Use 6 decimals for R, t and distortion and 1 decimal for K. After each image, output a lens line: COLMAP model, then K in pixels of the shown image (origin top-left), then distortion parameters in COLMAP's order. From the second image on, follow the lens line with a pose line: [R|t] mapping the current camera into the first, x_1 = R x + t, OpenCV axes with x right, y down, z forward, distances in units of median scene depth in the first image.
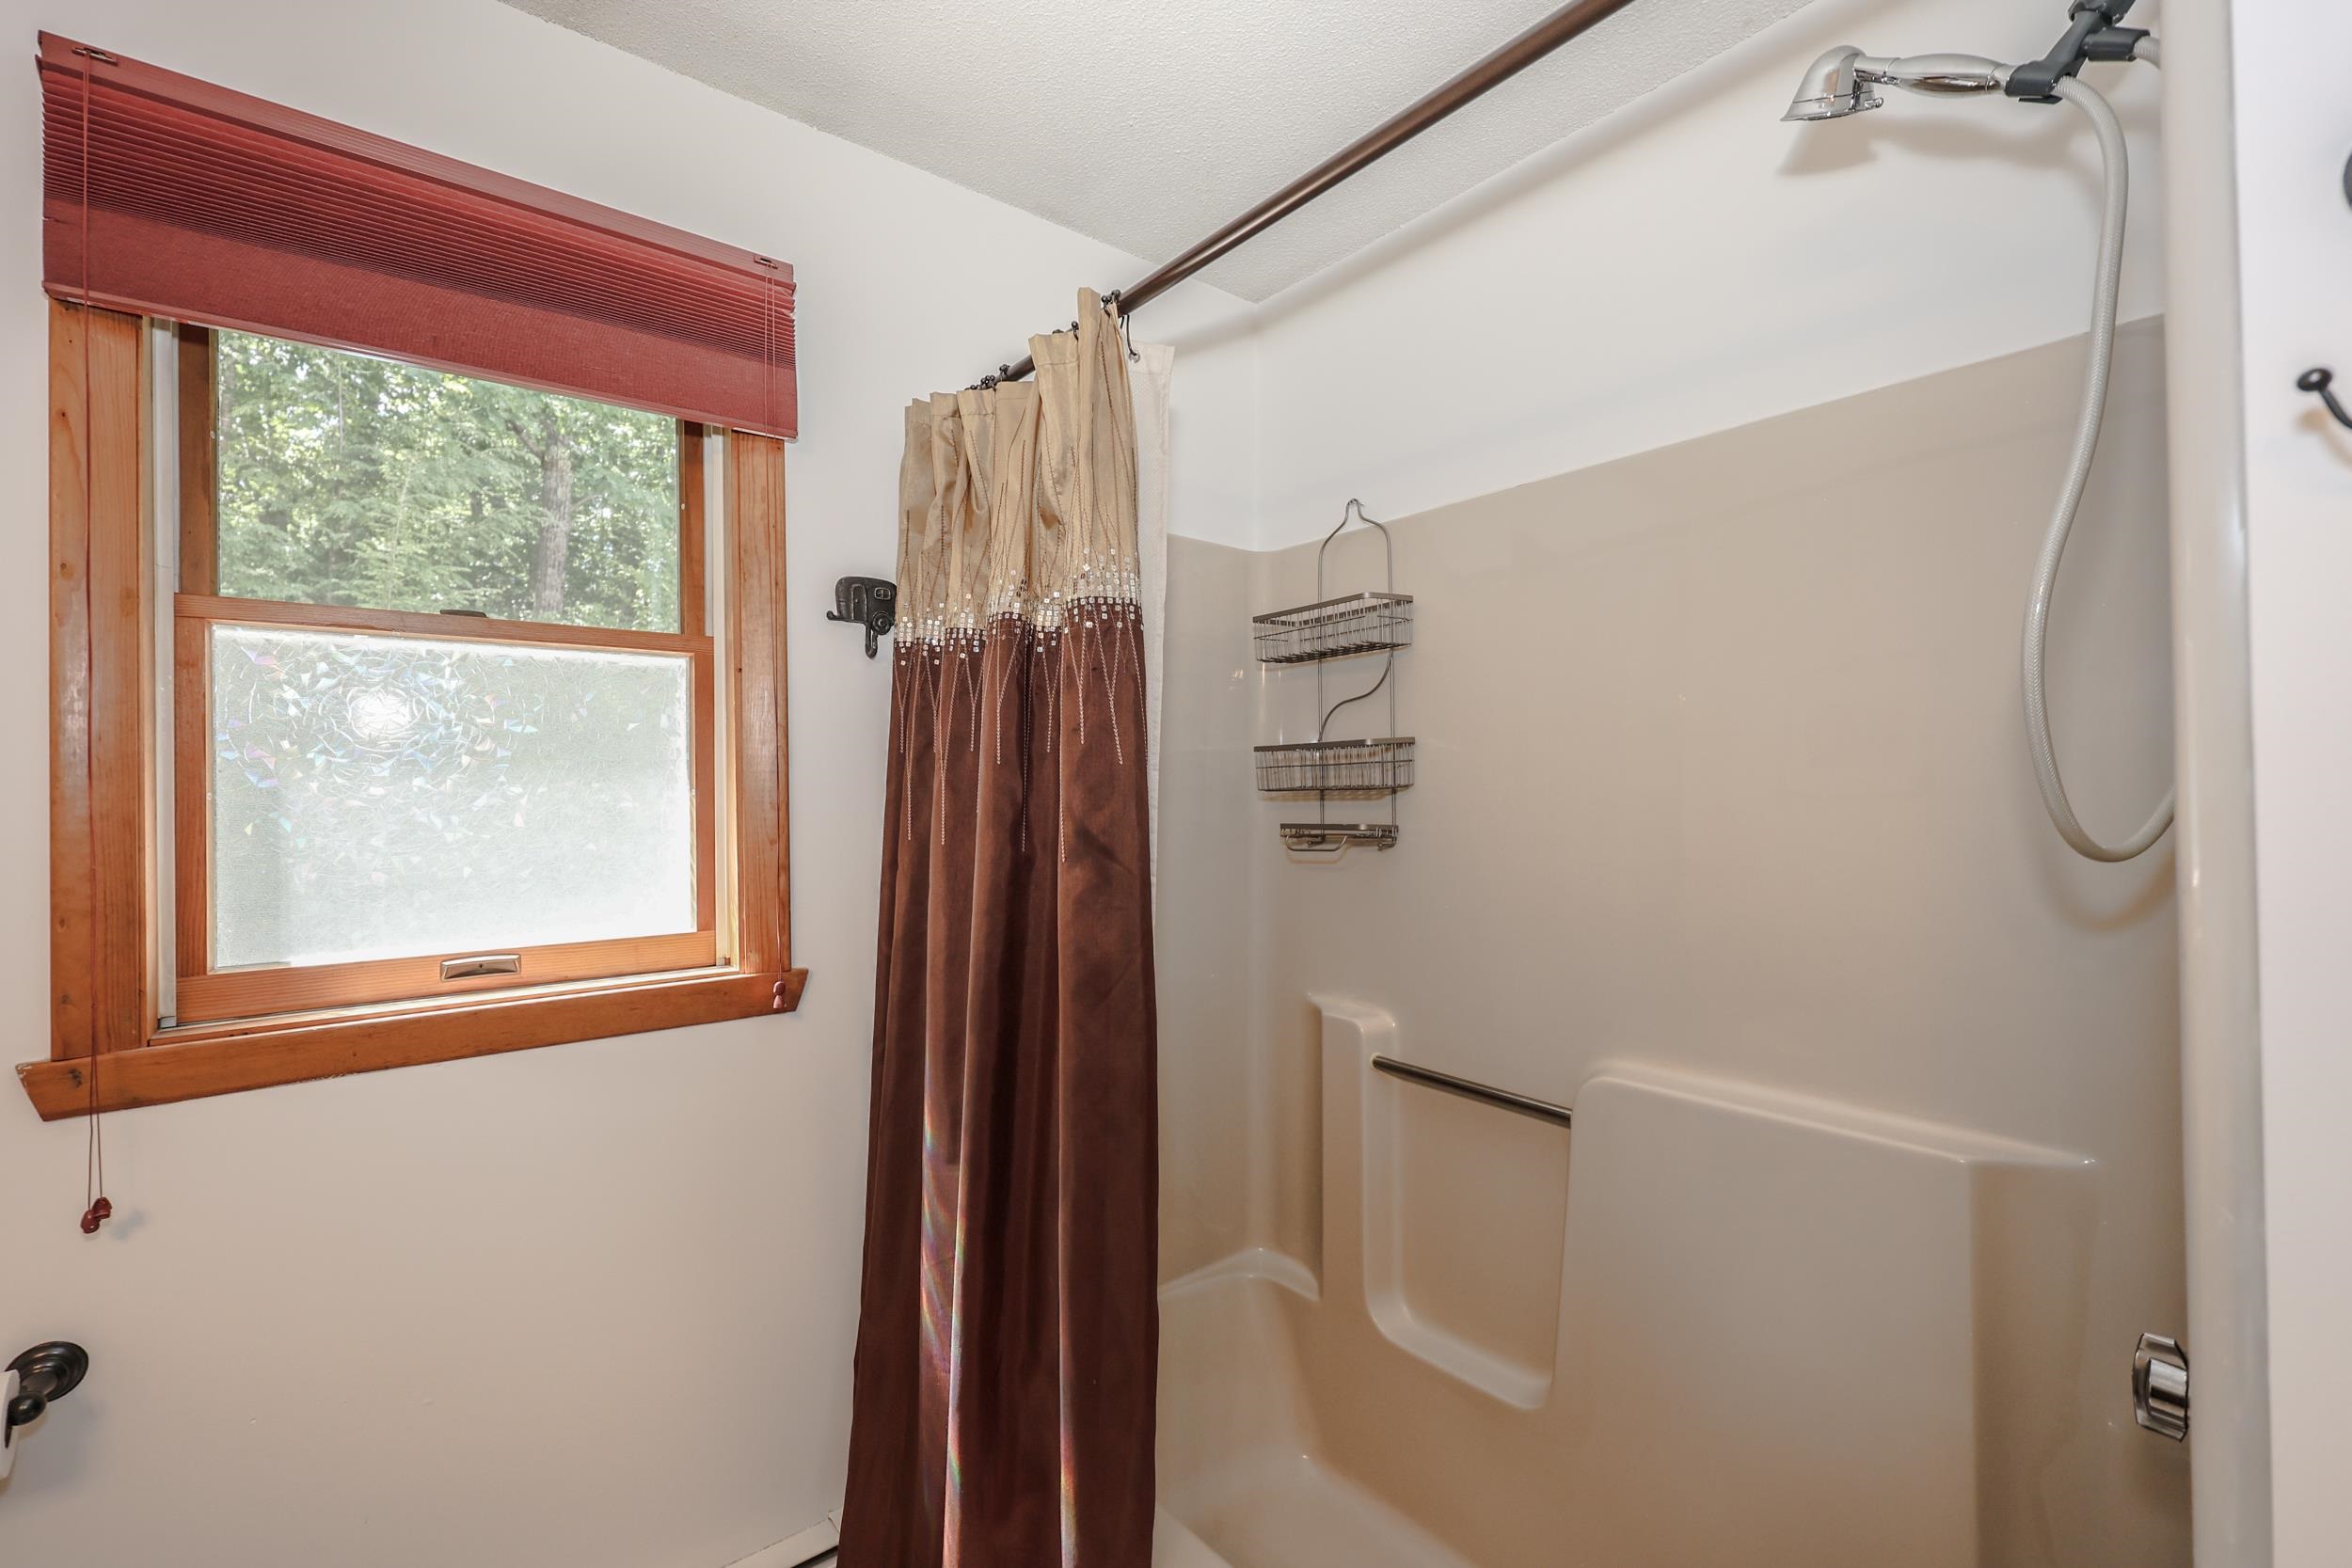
lens RADIAL K [[982.6, 0, 1156.2], [0, 982.6, 790.7], [0, 0, 1]] dist [0.001388, 0.000602]
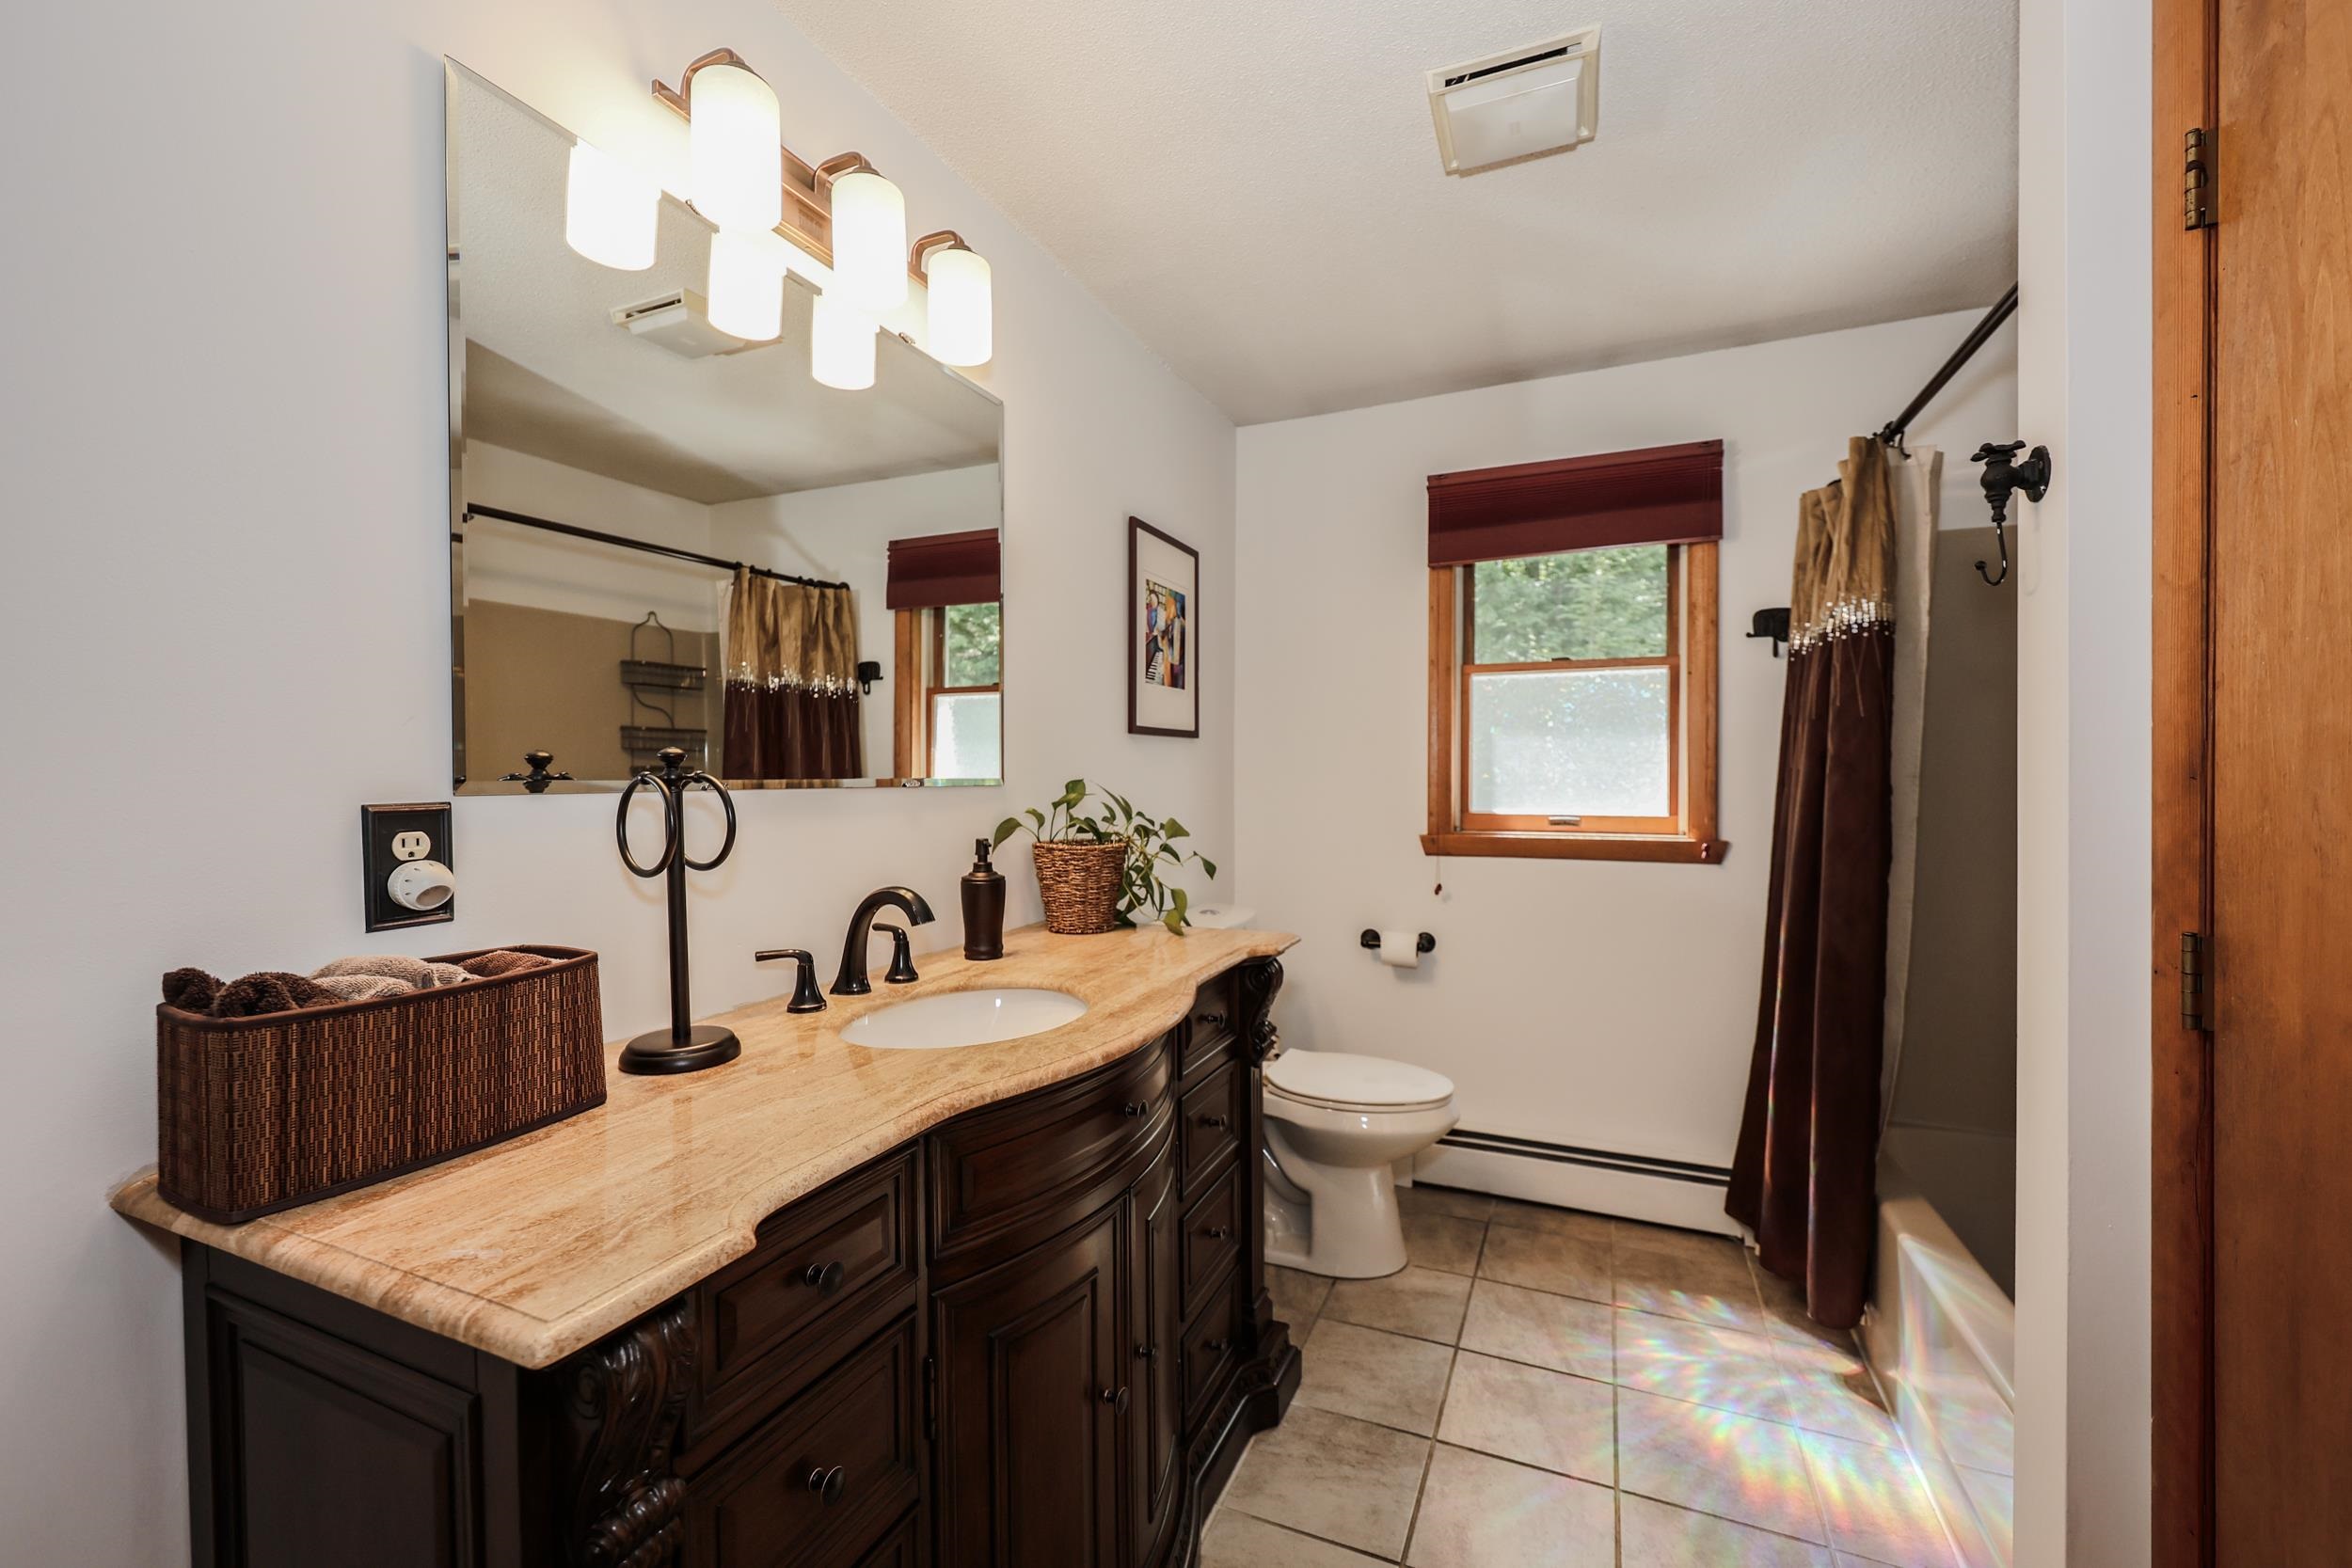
lens RADIAL K [[982.6, 0, 1156.2], [0, 982.6, 790.7], [0, 0, 1]] dist [0.001388, 0.000602]
pose [[0.455986, 0.023626, -0.889673, 0.748443], [-0.002657, 0.999679, 0.025185, 0.051533], [0.889983, -0.009120, 0.455903, -0.709972]]
